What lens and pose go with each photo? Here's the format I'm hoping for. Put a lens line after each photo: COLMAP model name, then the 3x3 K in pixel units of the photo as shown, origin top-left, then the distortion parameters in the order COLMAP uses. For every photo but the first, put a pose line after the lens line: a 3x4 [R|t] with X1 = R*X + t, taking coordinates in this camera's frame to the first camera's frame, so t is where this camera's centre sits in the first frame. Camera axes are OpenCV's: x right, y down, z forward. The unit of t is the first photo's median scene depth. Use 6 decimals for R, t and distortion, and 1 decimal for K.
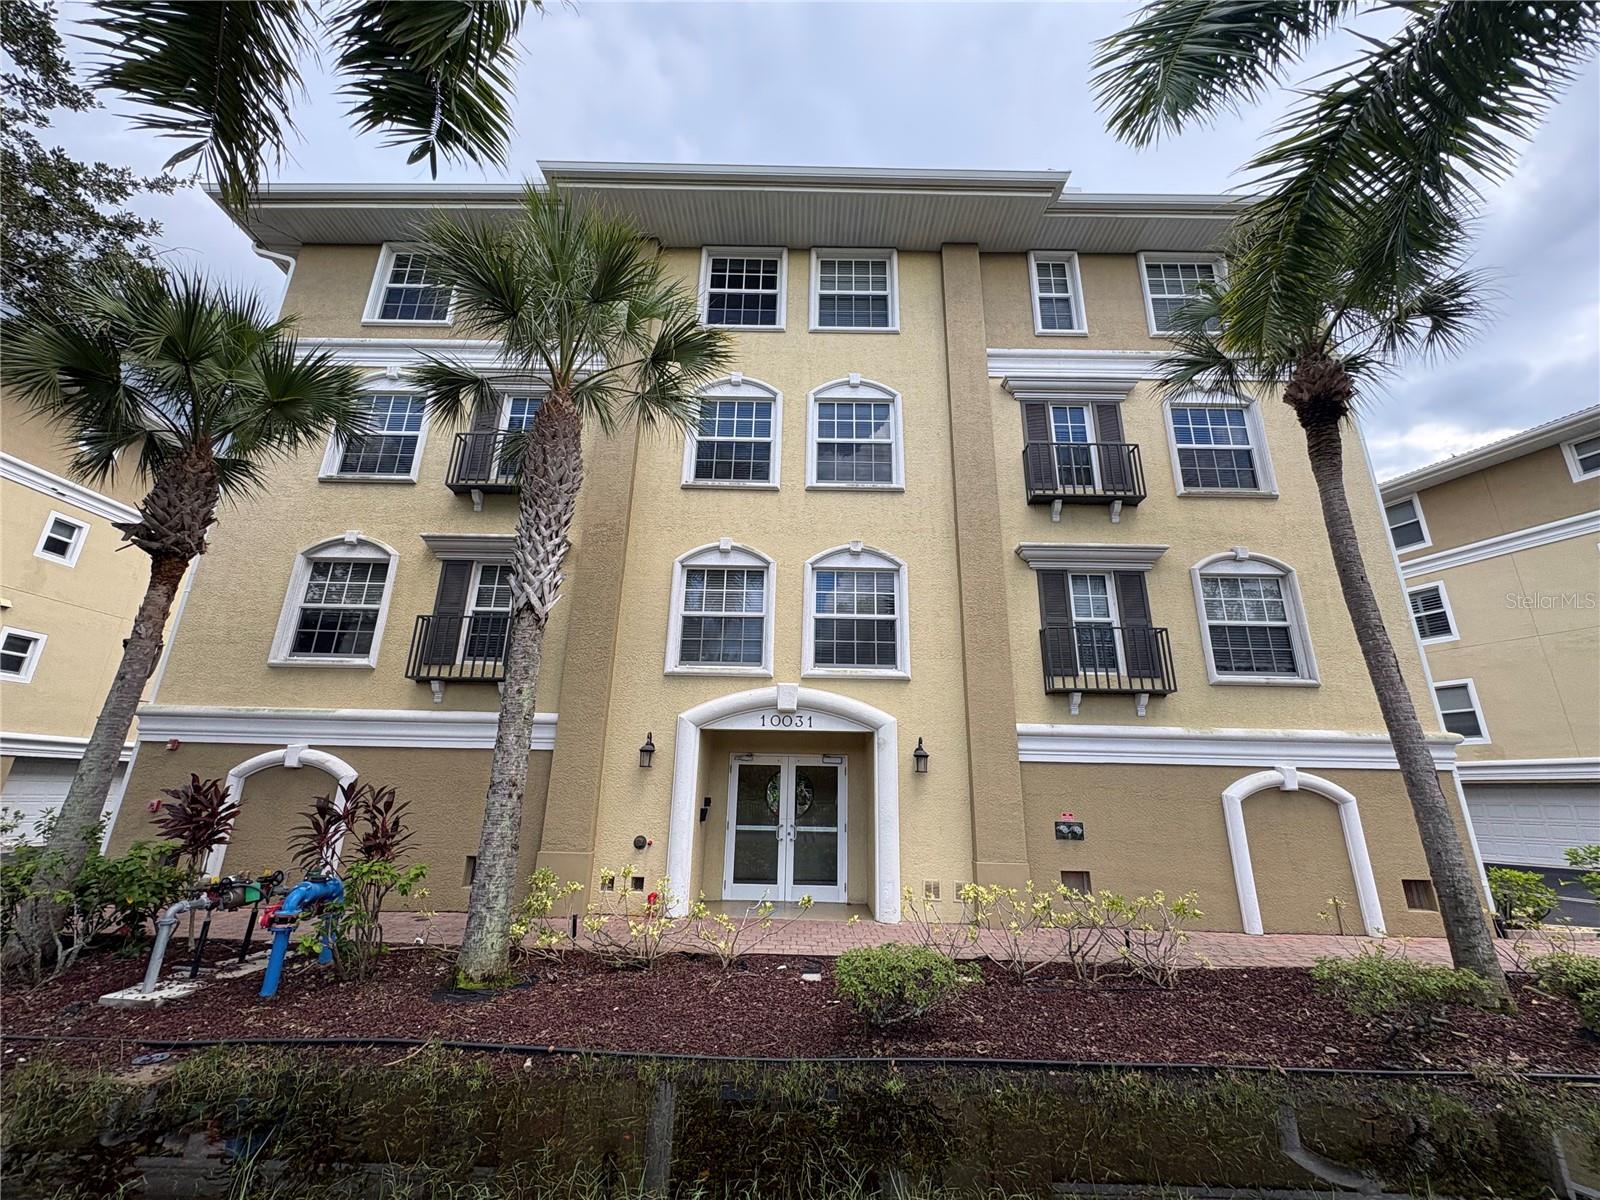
lens RADIAL K [[639.0, 0, 800.0], [0, 639.0, 600.0], [0, 0, 1]] dist [0.000815, -0.000606]
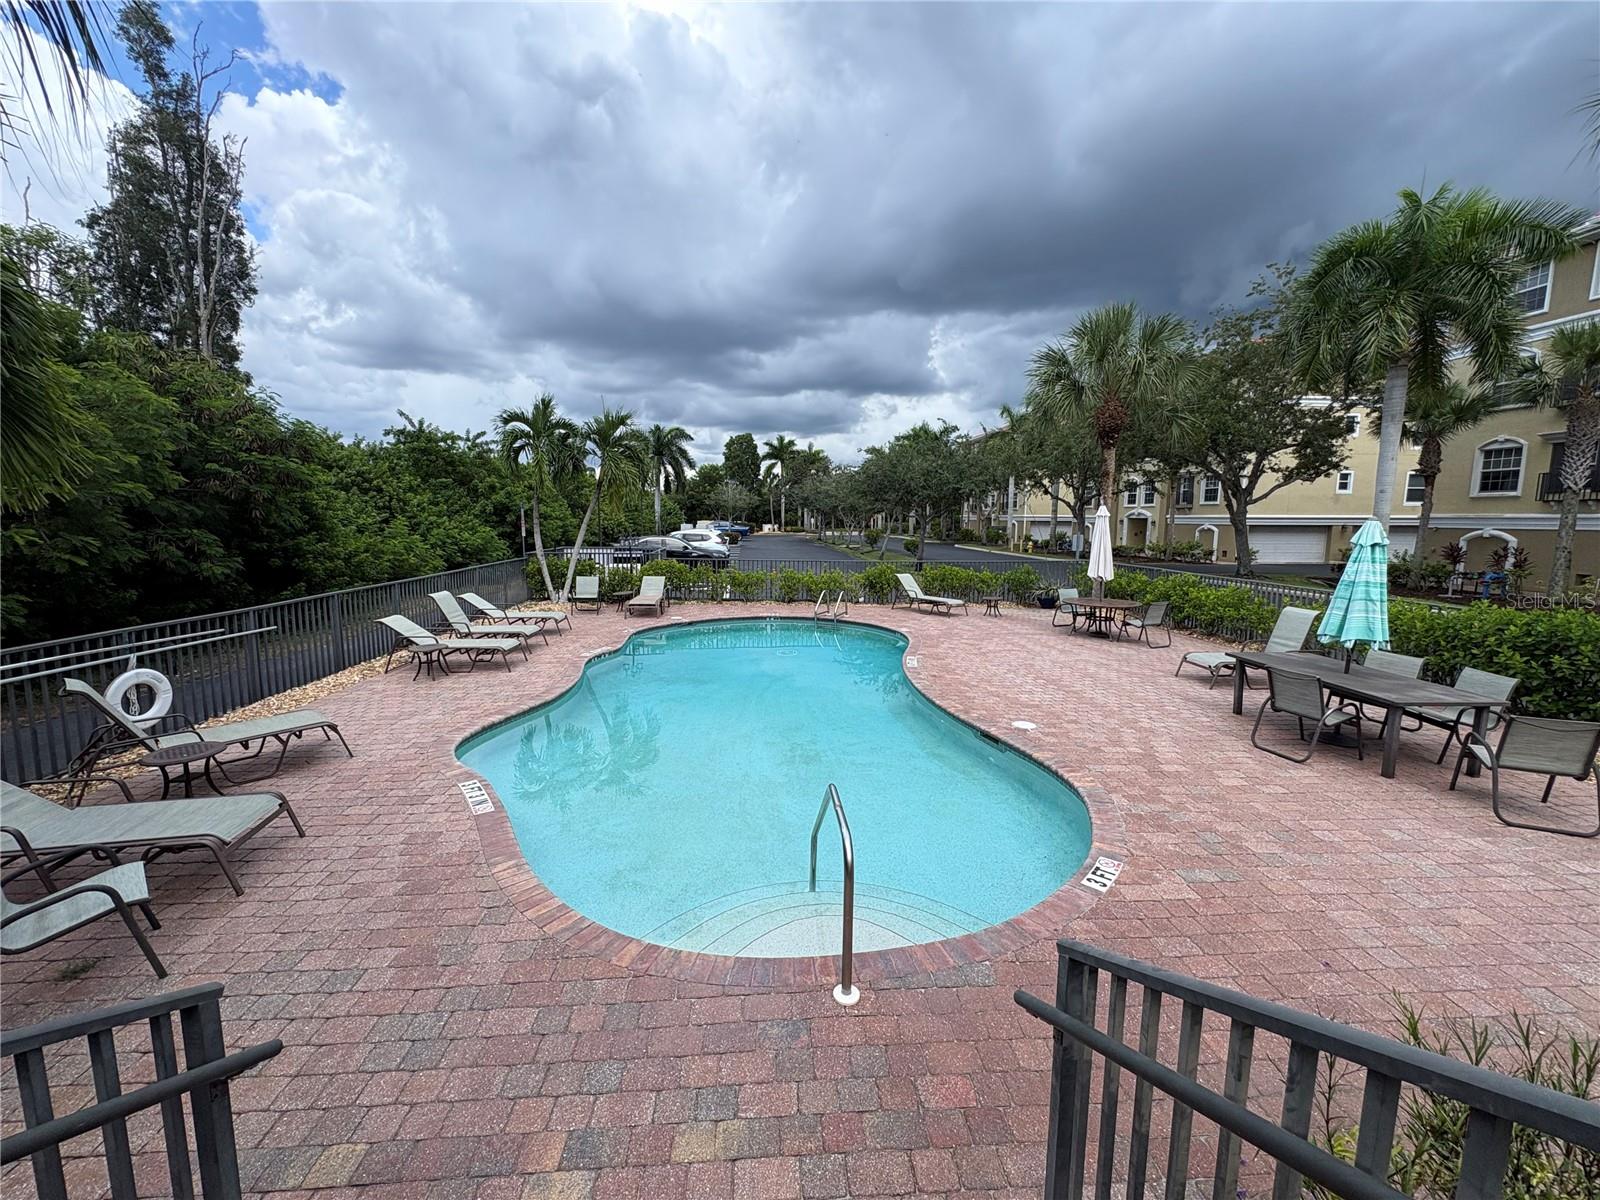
lens RADIAL K [[639.0, 0, 800.0], [0, 639.0, 600.0], [0, 0, 1]] dist [0.000815, -0.000606]
pose [[0.071460, 0.105511, -0.991847, 1.494982], [0.291370, 0.948809, 0.121925, -0.581816], [0.953938, -0.297707, 0.037059, -1.703461]]
